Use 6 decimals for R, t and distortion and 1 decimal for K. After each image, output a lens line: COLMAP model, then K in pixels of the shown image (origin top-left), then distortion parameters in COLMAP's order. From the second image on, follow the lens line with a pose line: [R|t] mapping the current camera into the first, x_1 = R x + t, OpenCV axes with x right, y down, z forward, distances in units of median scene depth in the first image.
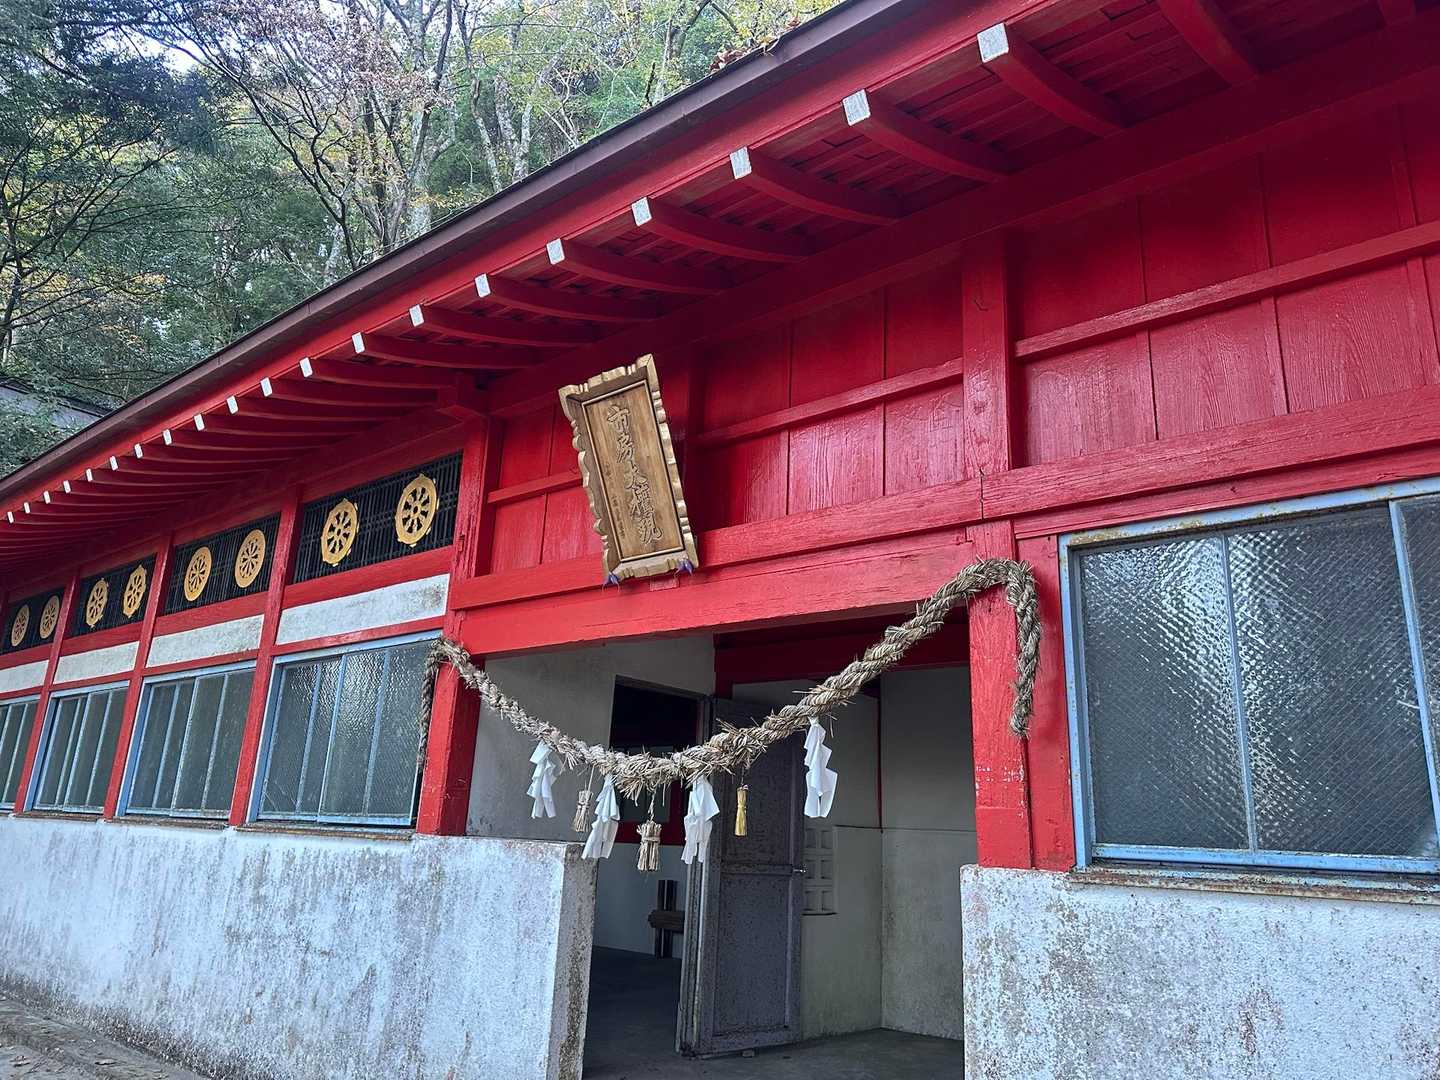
lens RADIAL K [[1052.6, 0, 720.0], [0, 1052.6, 540.0], [0, 0, 1]] dist [0.042757, -0.032251]
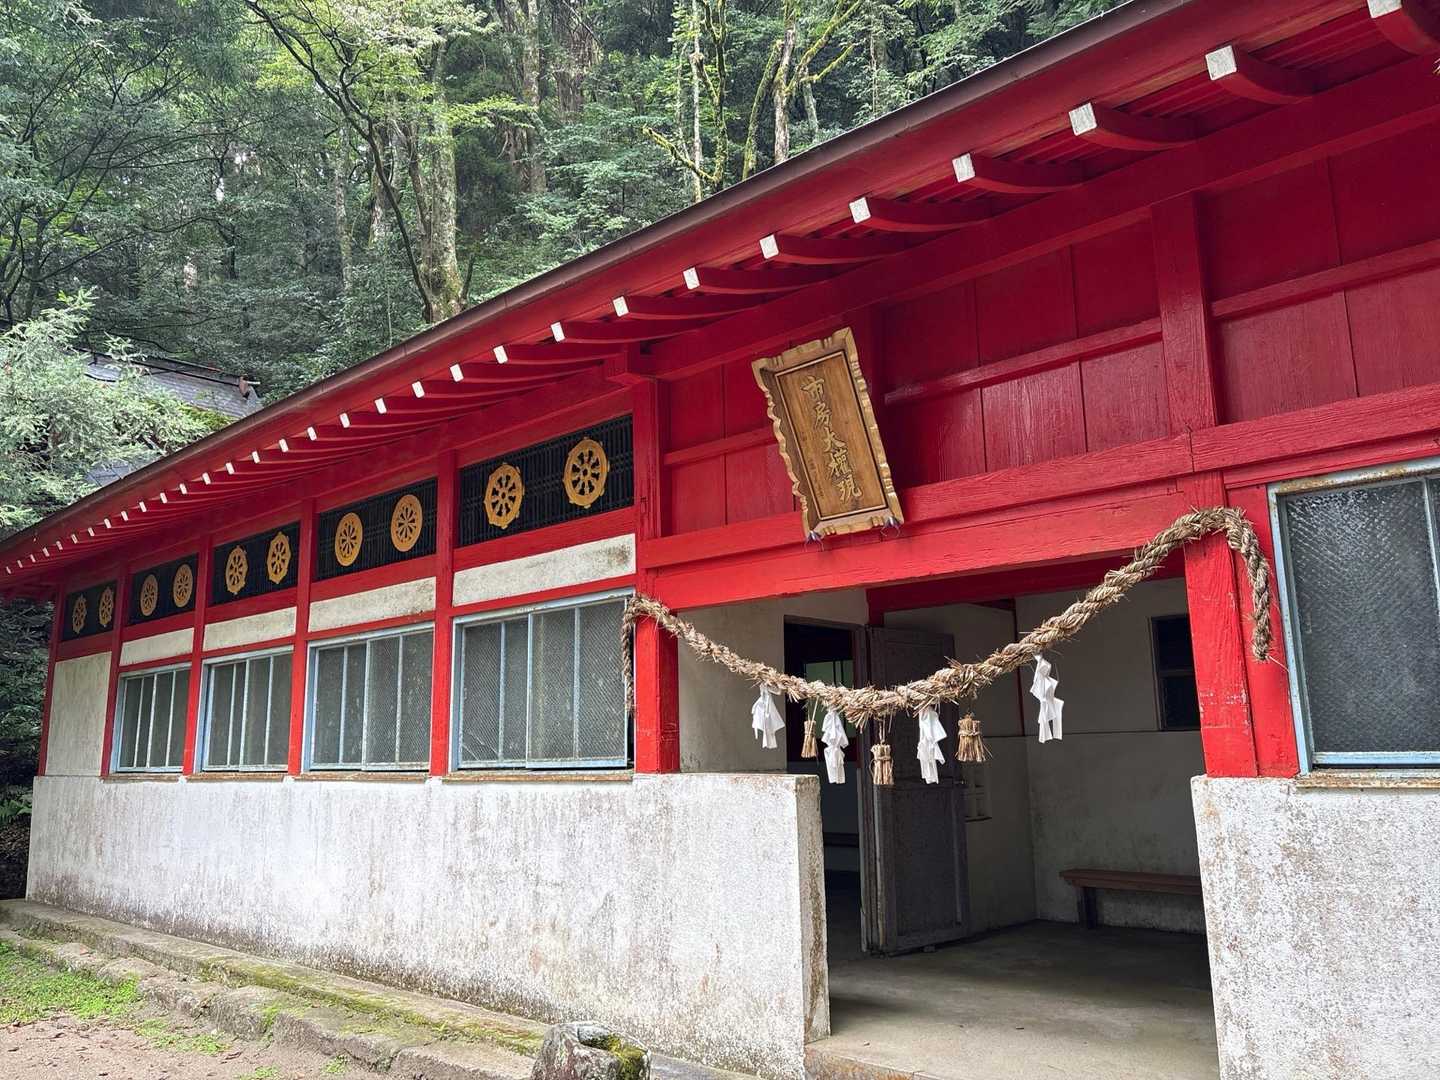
lens RADIAL K [[1134.9, 0, 720.0], [0, 1134.9, 540.0], [0, 0, 1]] dist [0.057379, -0.049384]
pose [[0.997283, -0.071413, -0.018074, -0.149551], [0.072844, 0.992550, 0.097663, -0.067061], [0.010964, -0.098714, 0.995055, -0.137494]]
